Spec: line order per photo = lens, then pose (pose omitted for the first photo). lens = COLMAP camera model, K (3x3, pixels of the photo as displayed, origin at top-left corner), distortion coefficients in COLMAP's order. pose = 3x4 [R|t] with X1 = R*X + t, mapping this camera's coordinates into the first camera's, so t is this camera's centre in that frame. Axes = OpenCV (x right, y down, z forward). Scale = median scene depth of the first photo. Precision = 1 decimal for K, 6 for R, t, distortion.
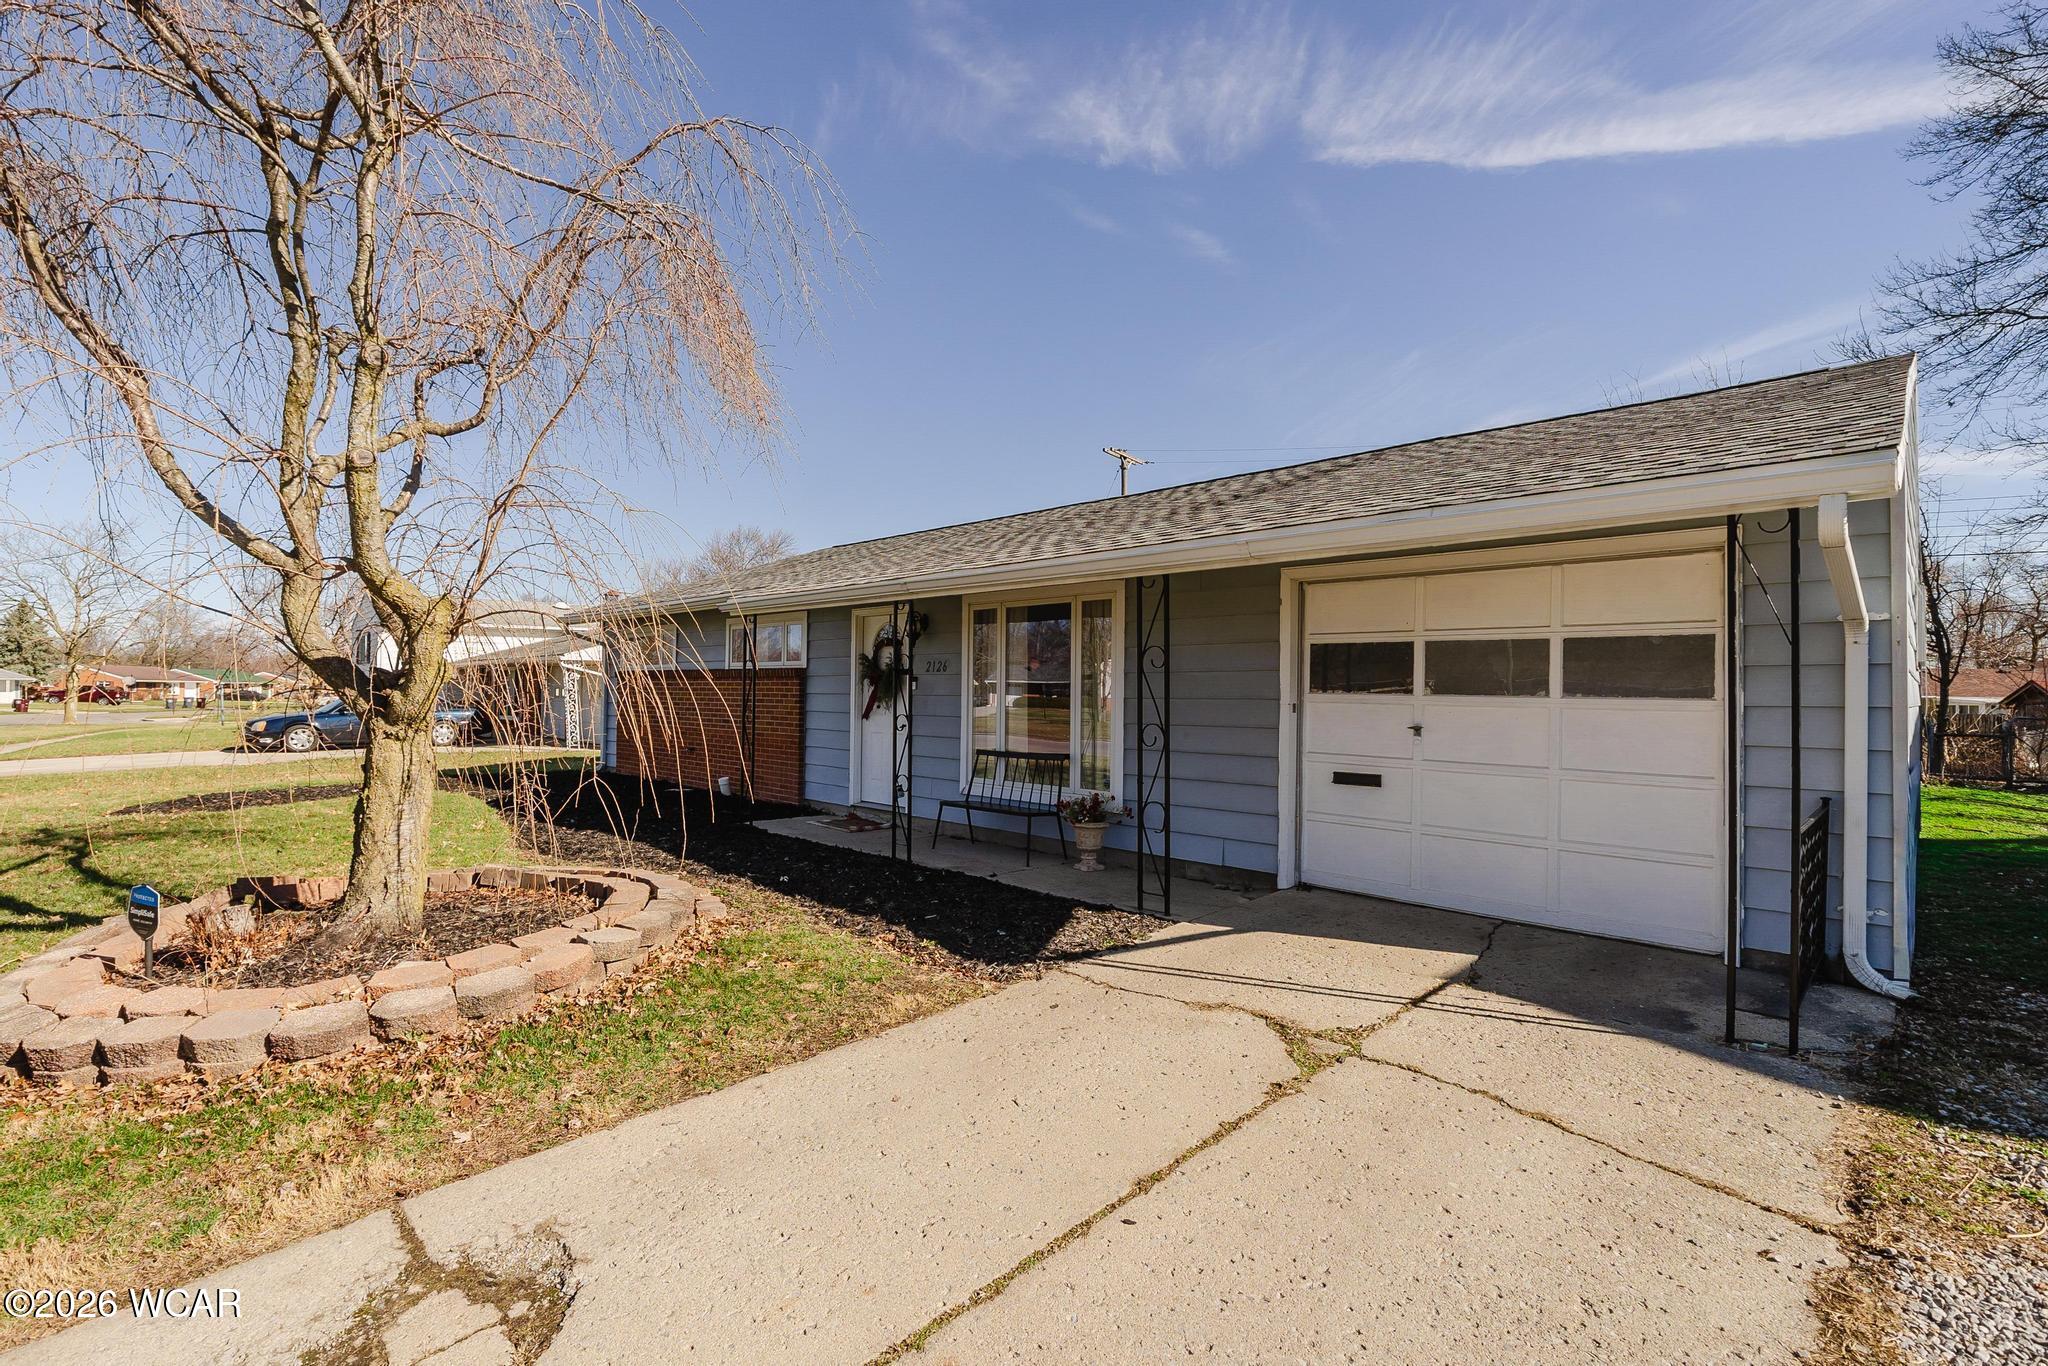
lens RADIAL K [[979.7, 0, 1024.0], [0, 979.7, 683.0], [0, 0, 1]] dist [-0.003620, -0.000699]
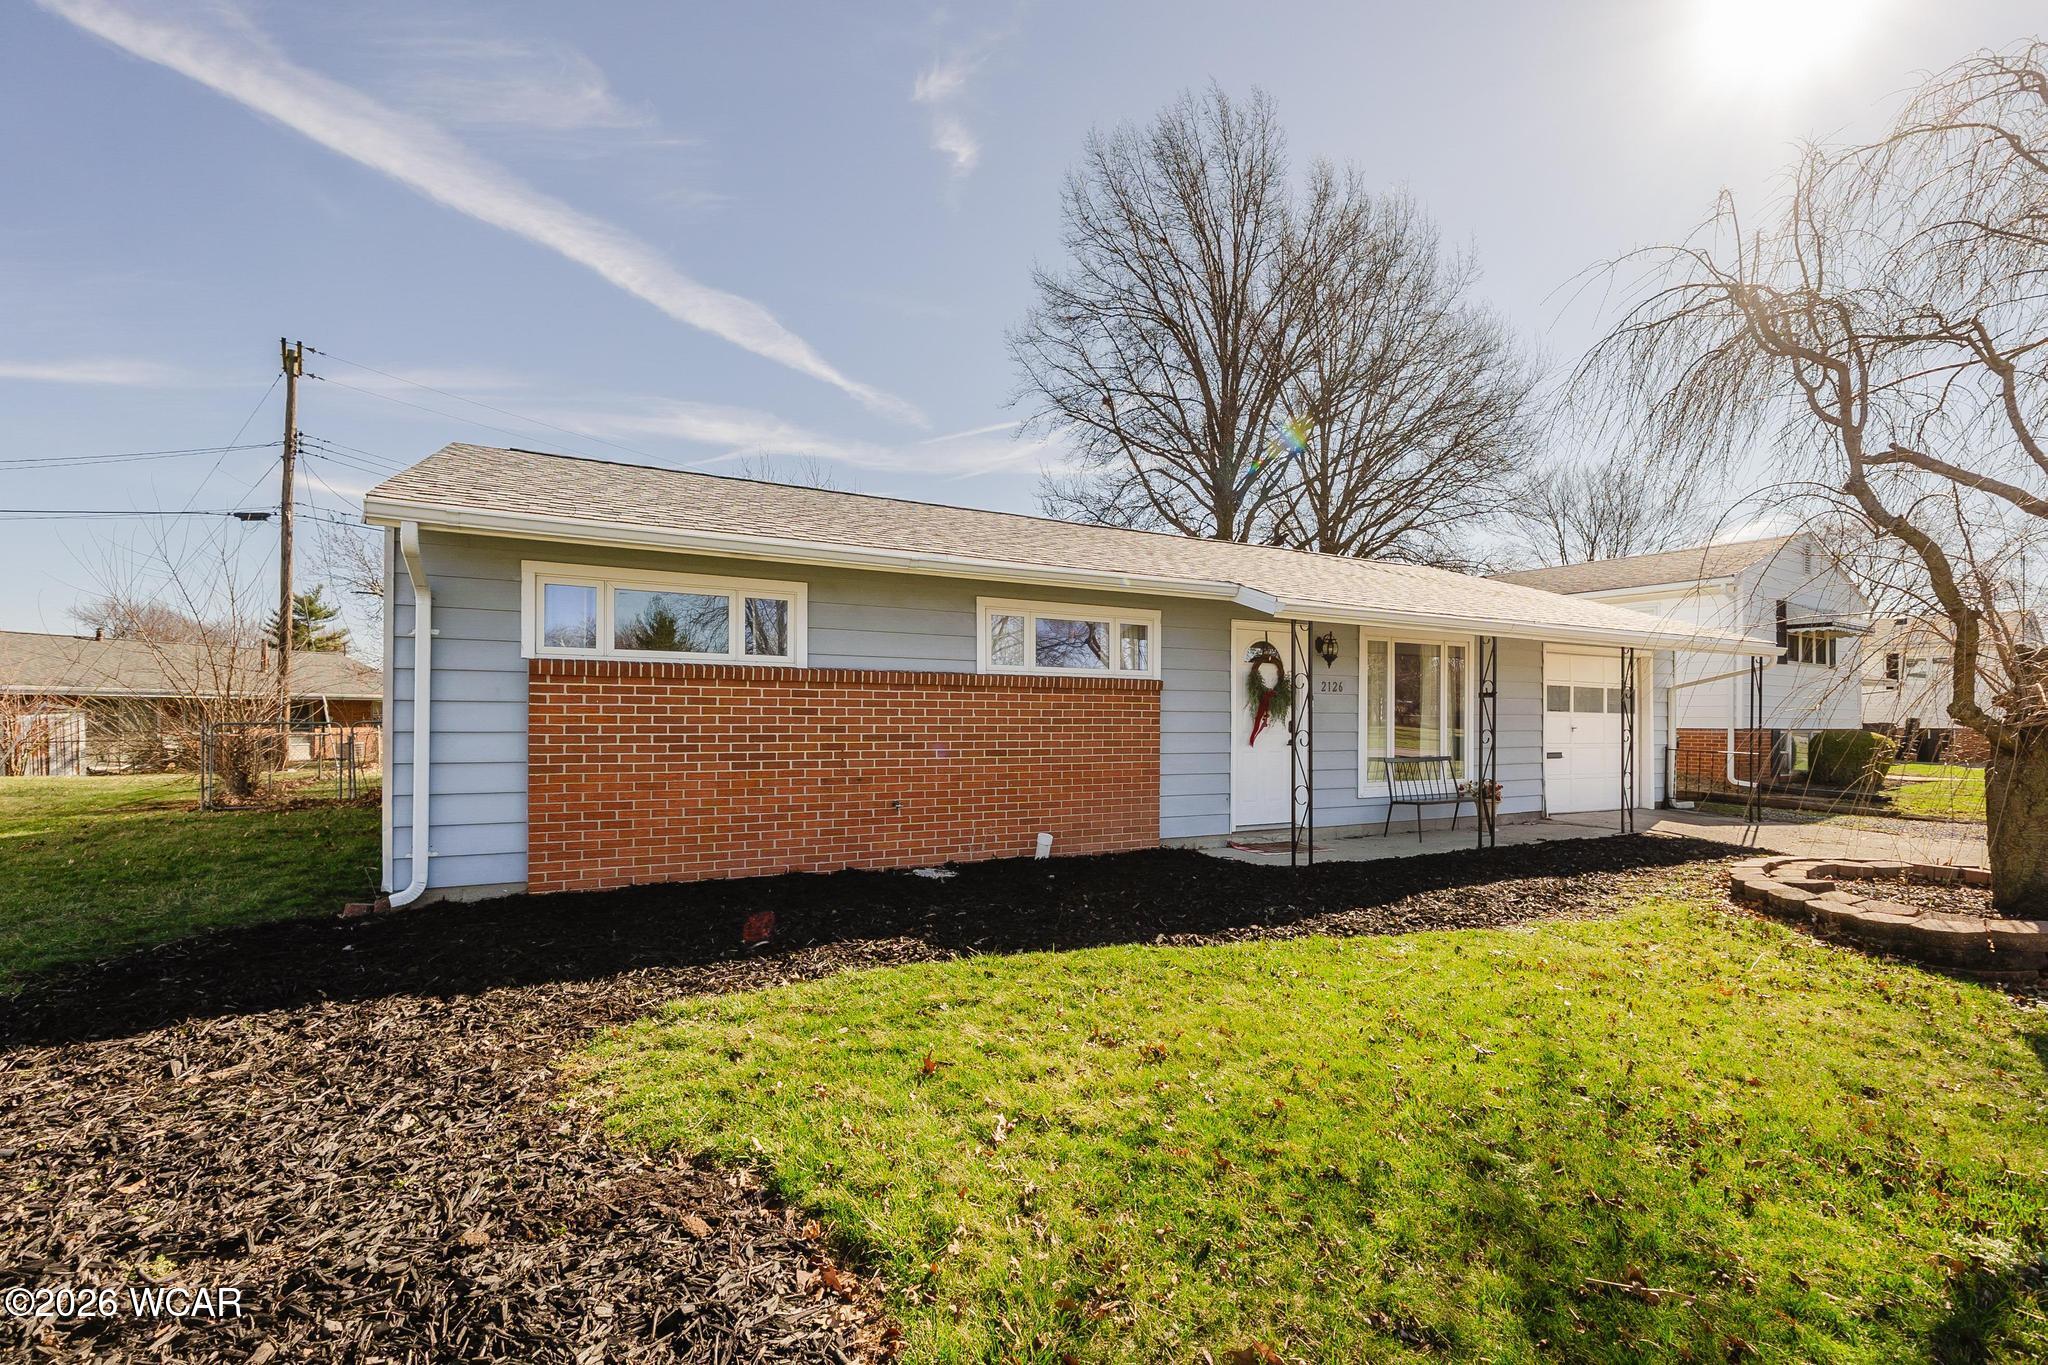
lens RADIAL K [[949.7, 0, 1024.0], [0, 949.7, 682.5], [0, 0, 1]] dist [0.021674, -0.000121]
pose [[0.241697, 0.020943, 0.970126, -0.898806], [-0.017509, 0.999698, -0.017220, 0.002186], [-0.970194, -0.012824, 0.241991, 0.795132]]
